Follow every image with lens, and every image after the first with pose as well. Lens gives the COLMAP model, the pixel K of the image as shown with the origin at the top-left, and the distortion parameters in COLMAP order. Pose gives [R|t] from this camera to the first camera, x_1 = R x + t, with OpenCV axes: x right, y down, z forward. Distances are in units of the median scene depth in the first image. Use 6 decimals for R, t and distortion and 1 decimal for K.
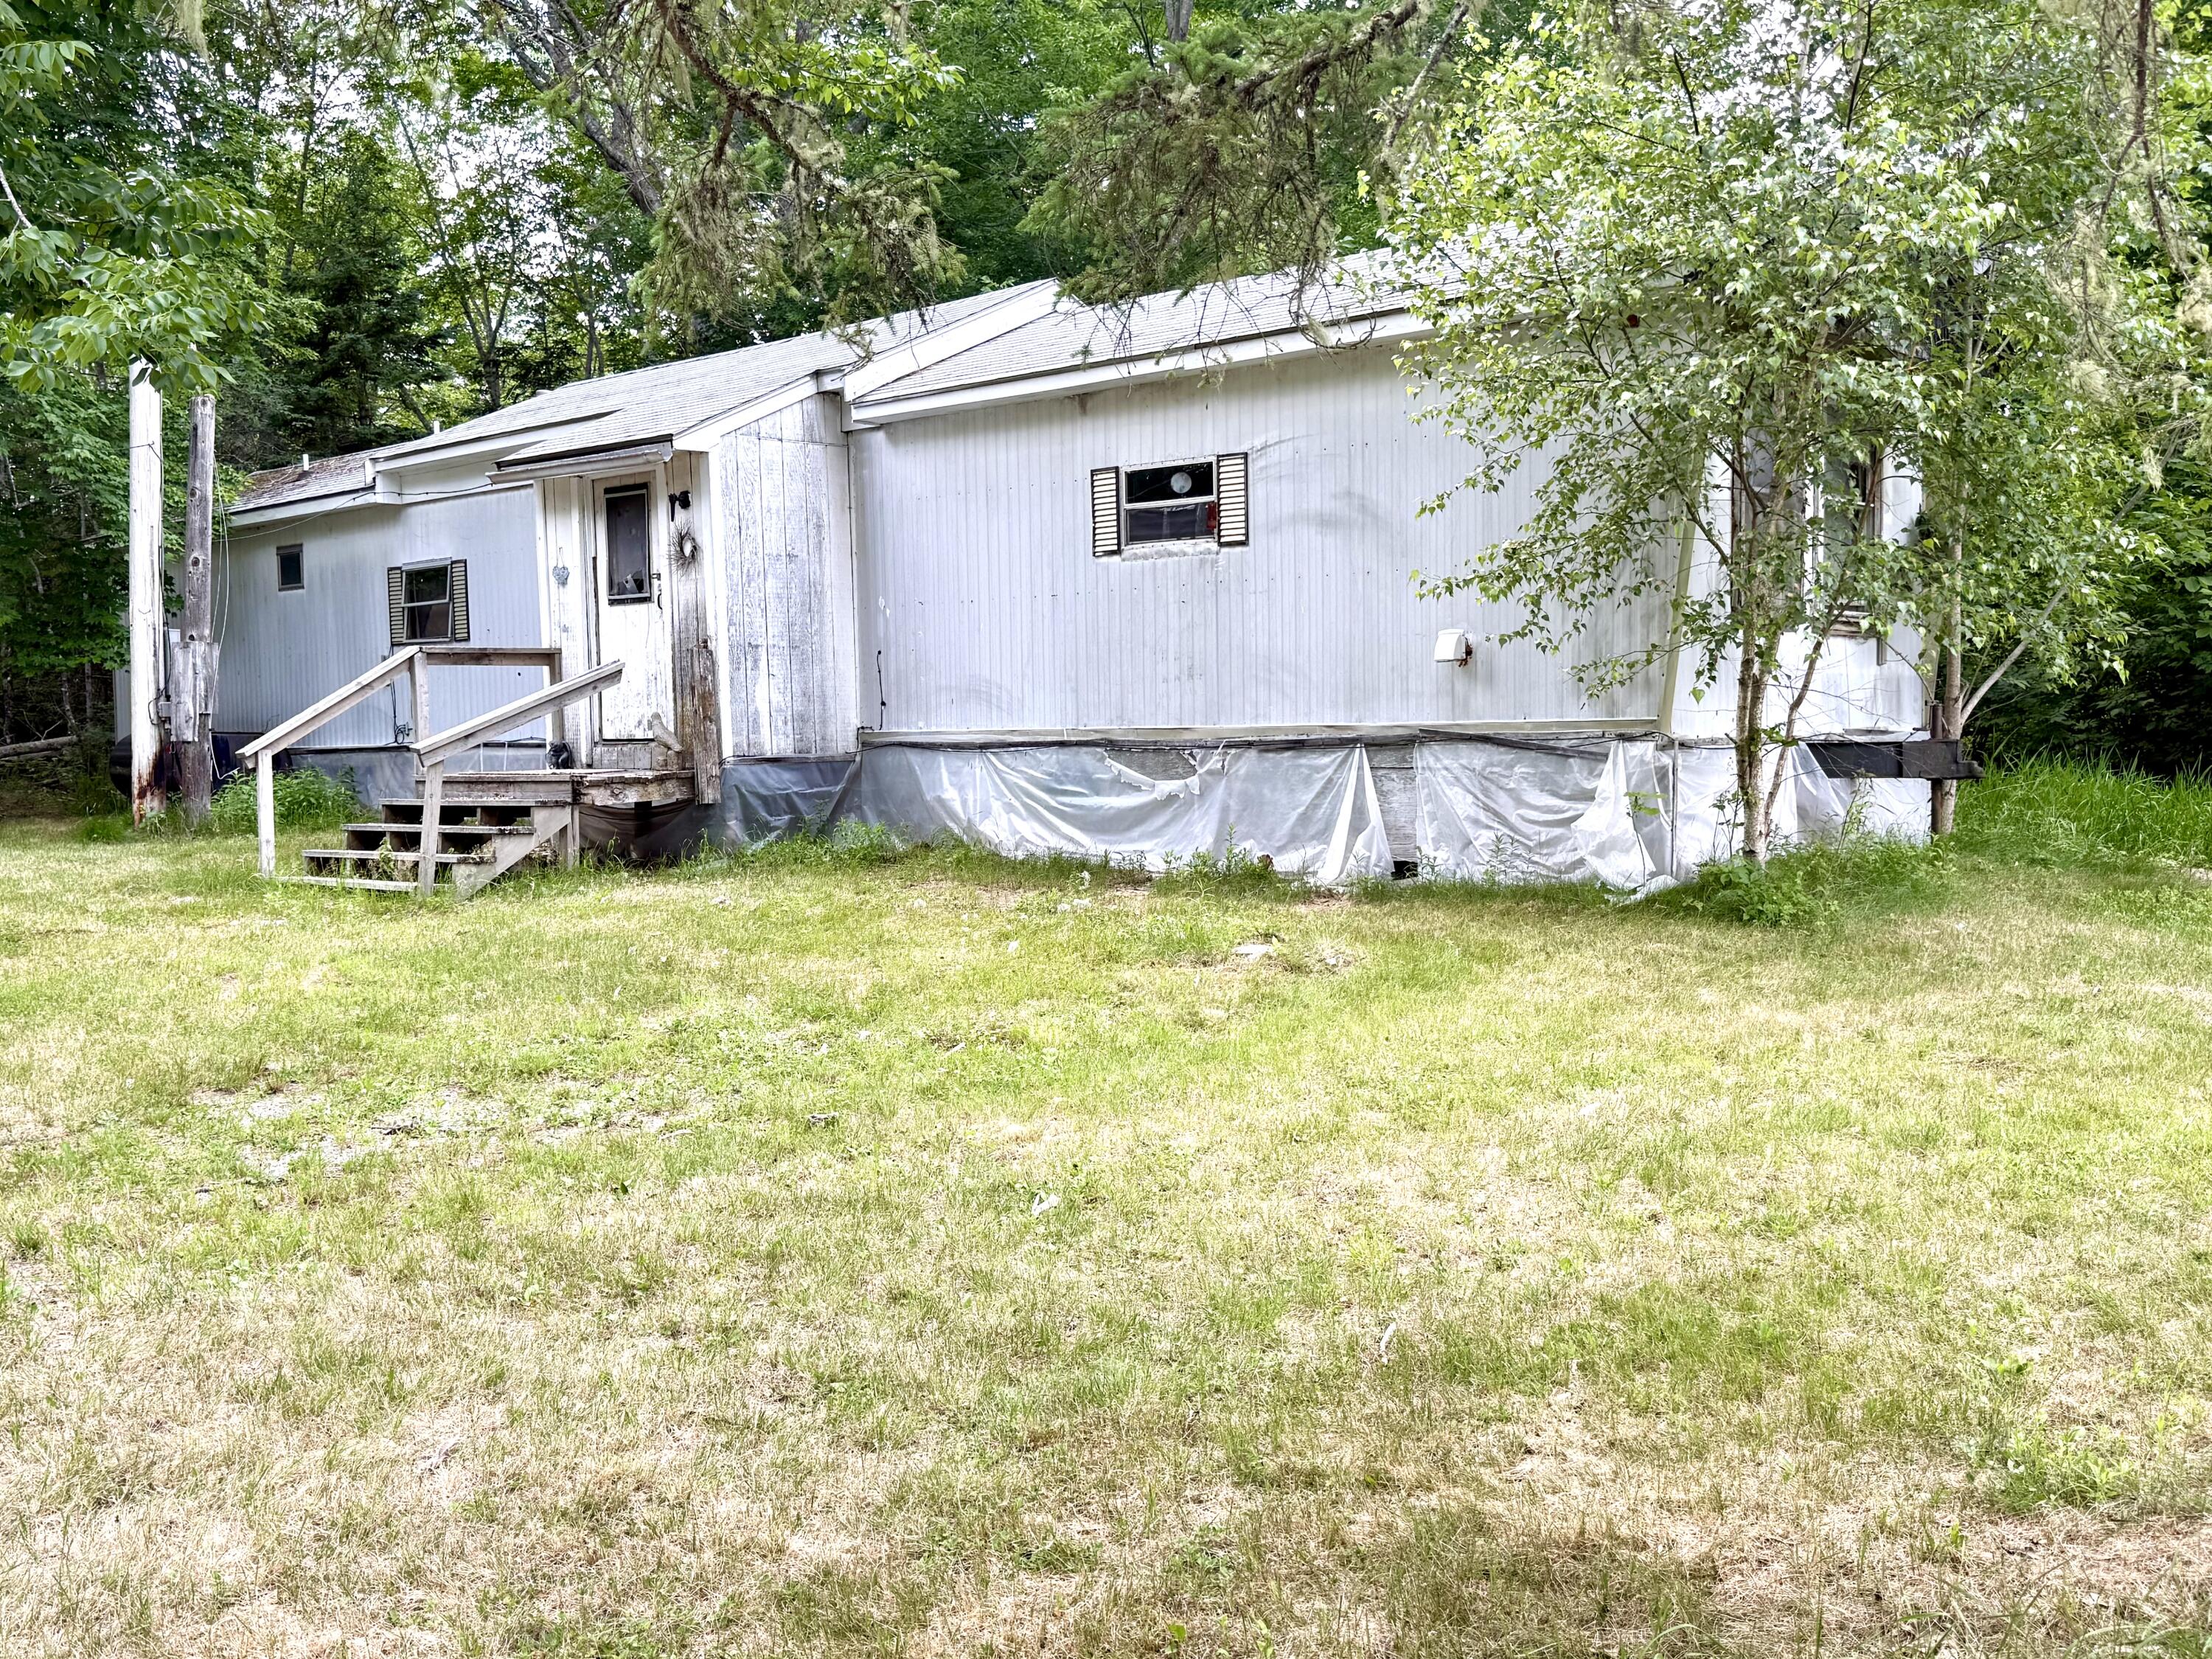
lens RADIAL K [[2150.1, 0, 1108.0], [0, 2150.1, 835.5], [0, 0, 1]] dist [0.084733, 0.000000]
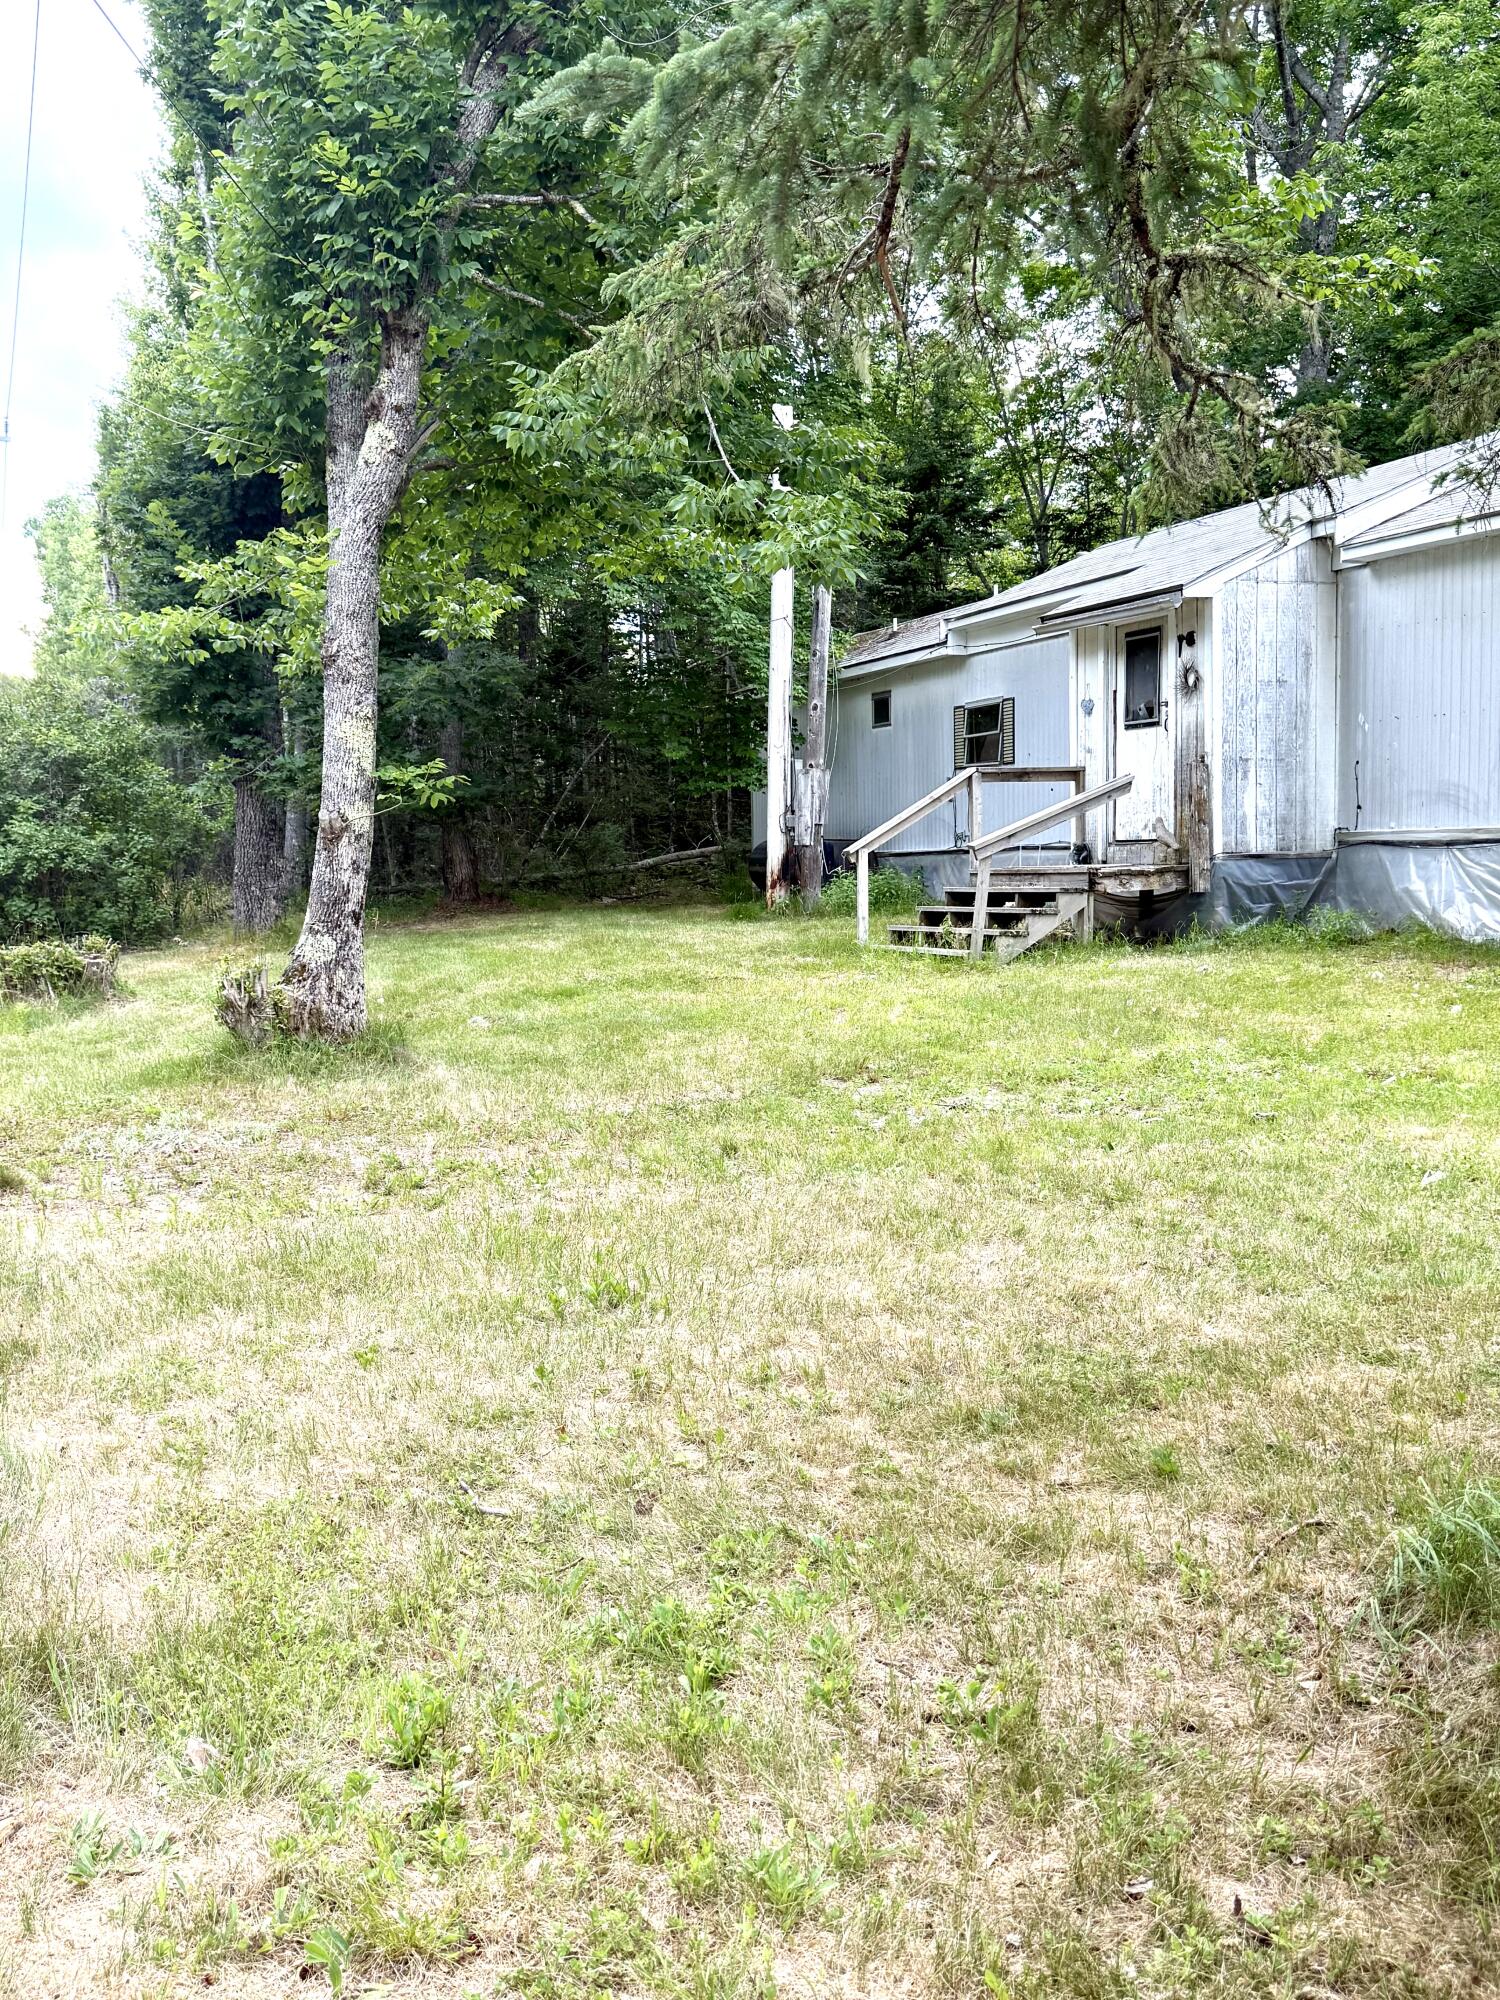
lens RADIAL K [[1944.0, 0, 729.8], [0, 1944.0, 1011.5], [0, 0, 1]] dist [0.084733, 0.000000]
pose [[0.909192, 0.036034, -0.414814, 0.031994], [-0.021476, 0.998981, 0.039707, 0.014548], [0.415822, -0.027192, 0.909039, -0.107825]]
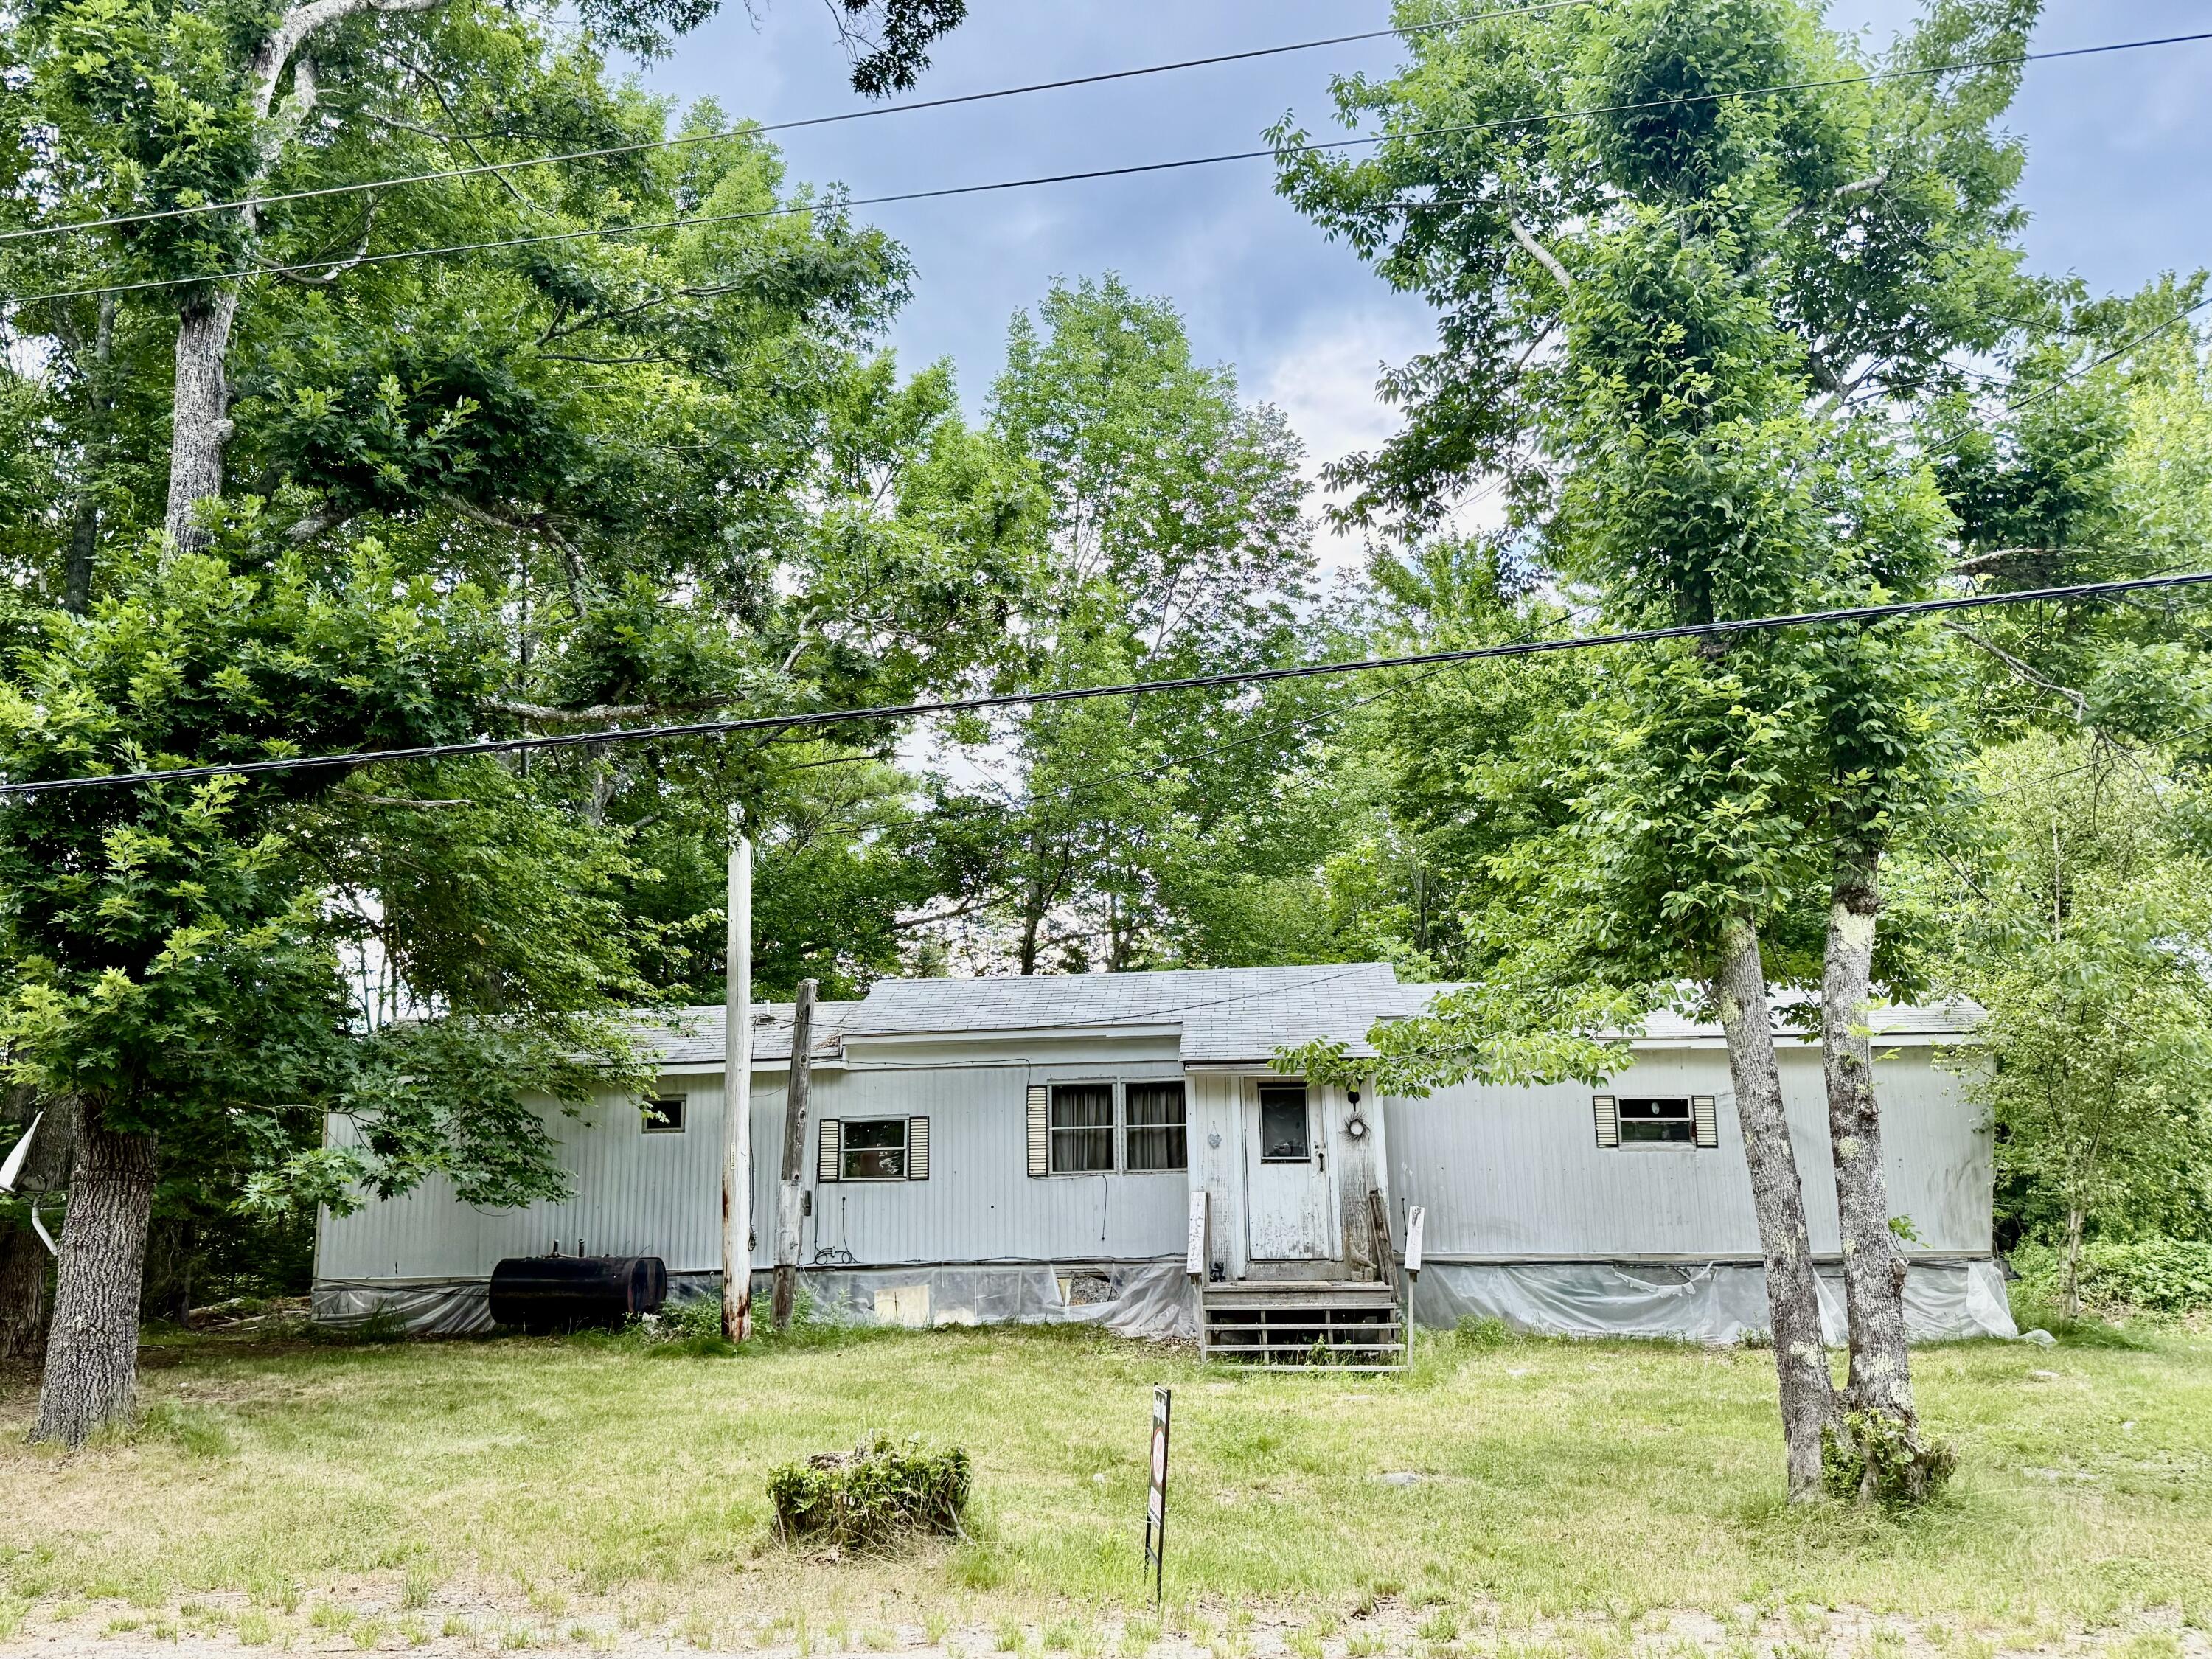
lens RADIAL K [[1724.4, 0, 1091.6], [0, 1724.4, 814.4], [0, 0, 1]] dist [0.016278, 0.009519]
pose [[0.841336, 0.141745, 0.521596, -1.065359], [0.020352, 0.956010, -0.292627, 0.008428], [-0.540129, 0.256813, 0.801441, 0.061654]]
